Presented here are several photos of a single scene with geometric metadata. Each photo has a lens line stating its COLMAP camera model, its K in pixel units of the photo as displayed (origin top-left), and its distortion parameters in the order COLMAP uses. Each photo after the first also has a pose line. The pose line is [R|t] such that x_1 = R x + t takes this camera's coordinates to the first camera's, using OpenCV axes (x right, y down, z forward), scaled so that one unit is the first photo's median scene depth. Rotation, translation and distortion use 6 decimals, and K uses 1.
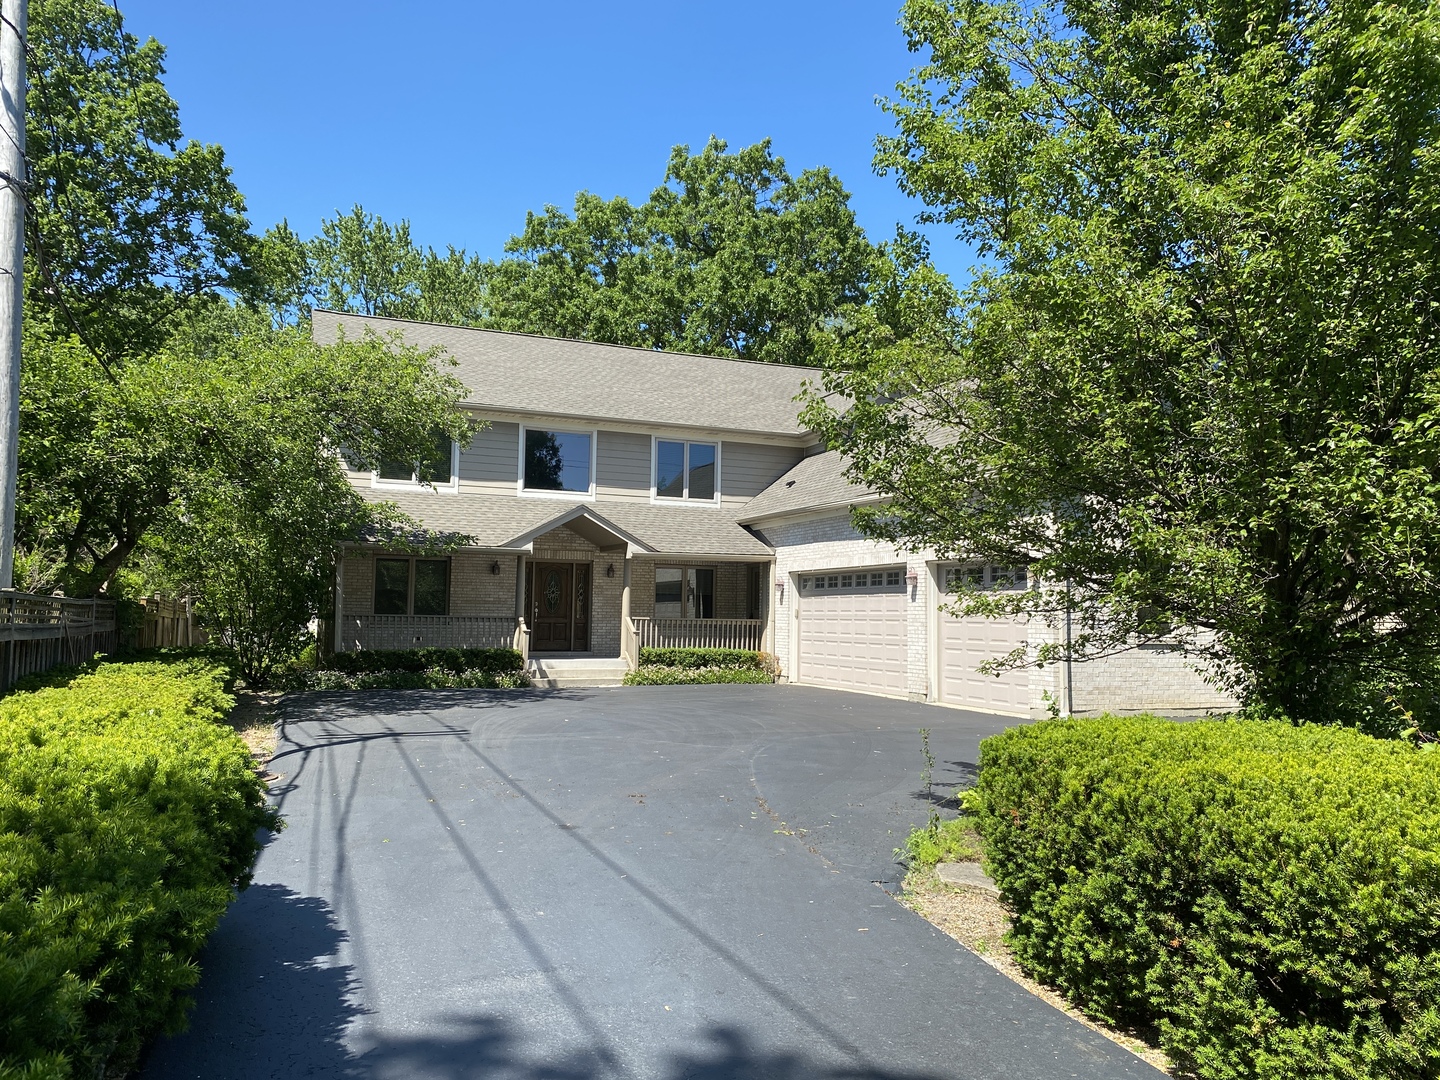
lens RADIAL K [[1084.8, 0, 723.5], [0, 1084.8, 546.1], [0, 0, 1]] dist [-0.001423, -0.009394]
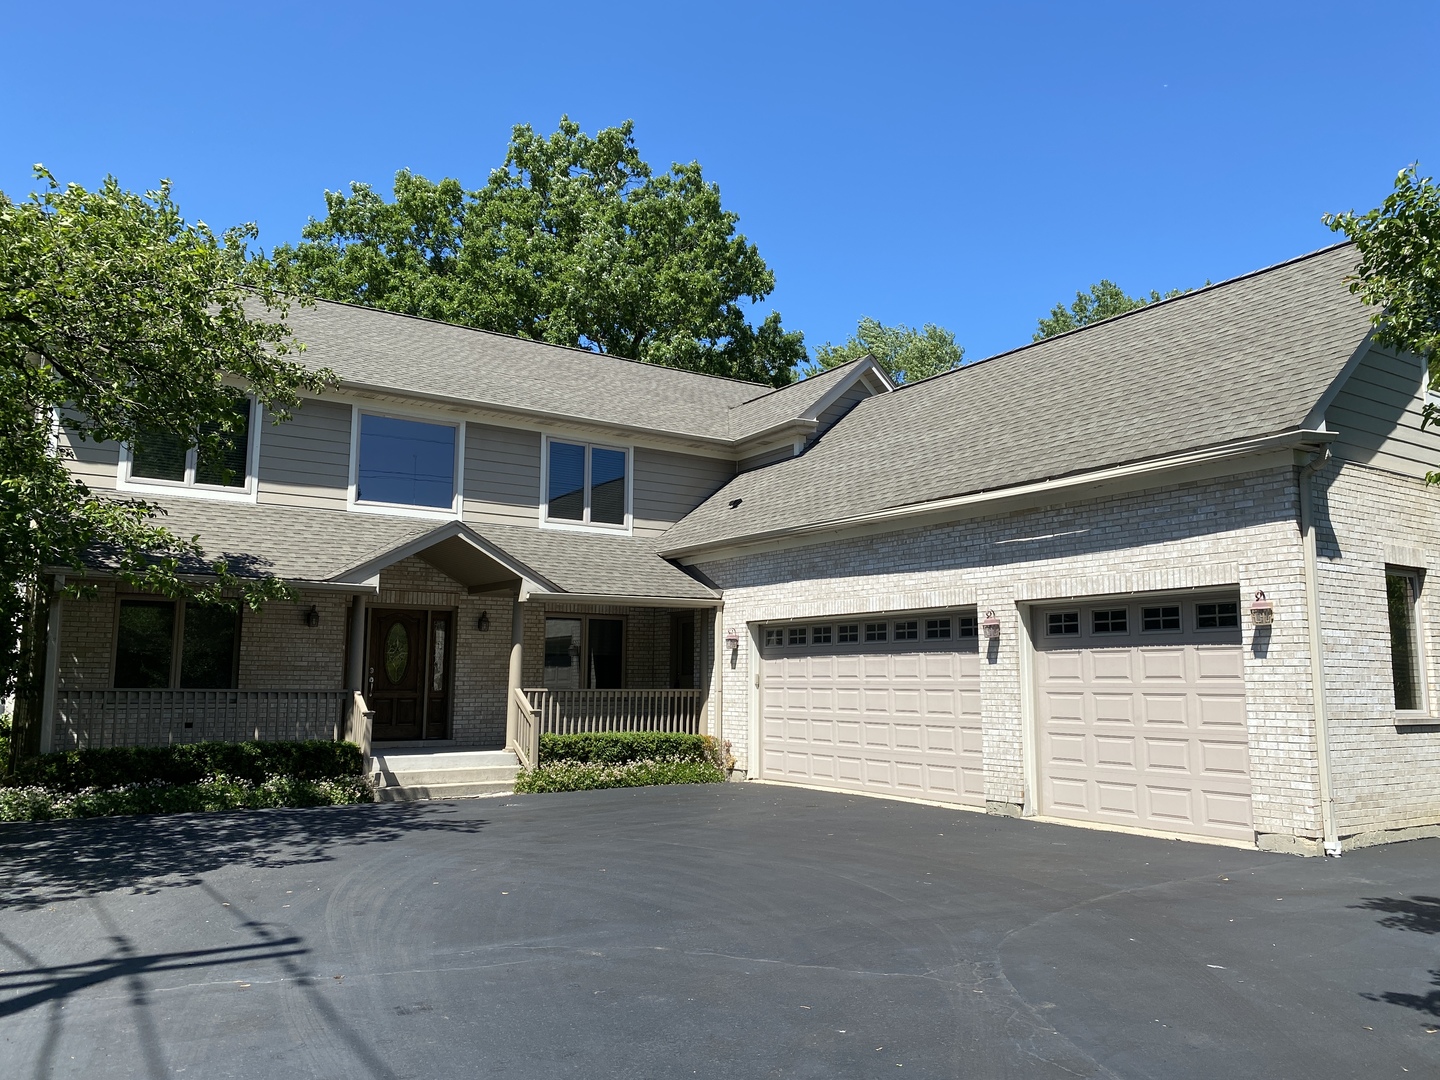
lens RADIAL K [[1084.8, 0, 717.4], [0, 1084.8, 530.4], [0, 0, 1]] dist [-0.001423, -0.009394]
pose [[0.980229, 0.018453, 0.197003, -0.098556], [-0.004360, 0.997415, -0.071729, 0.014616], [-0.197817, 0.069452, 0.977775, 0.296146]]
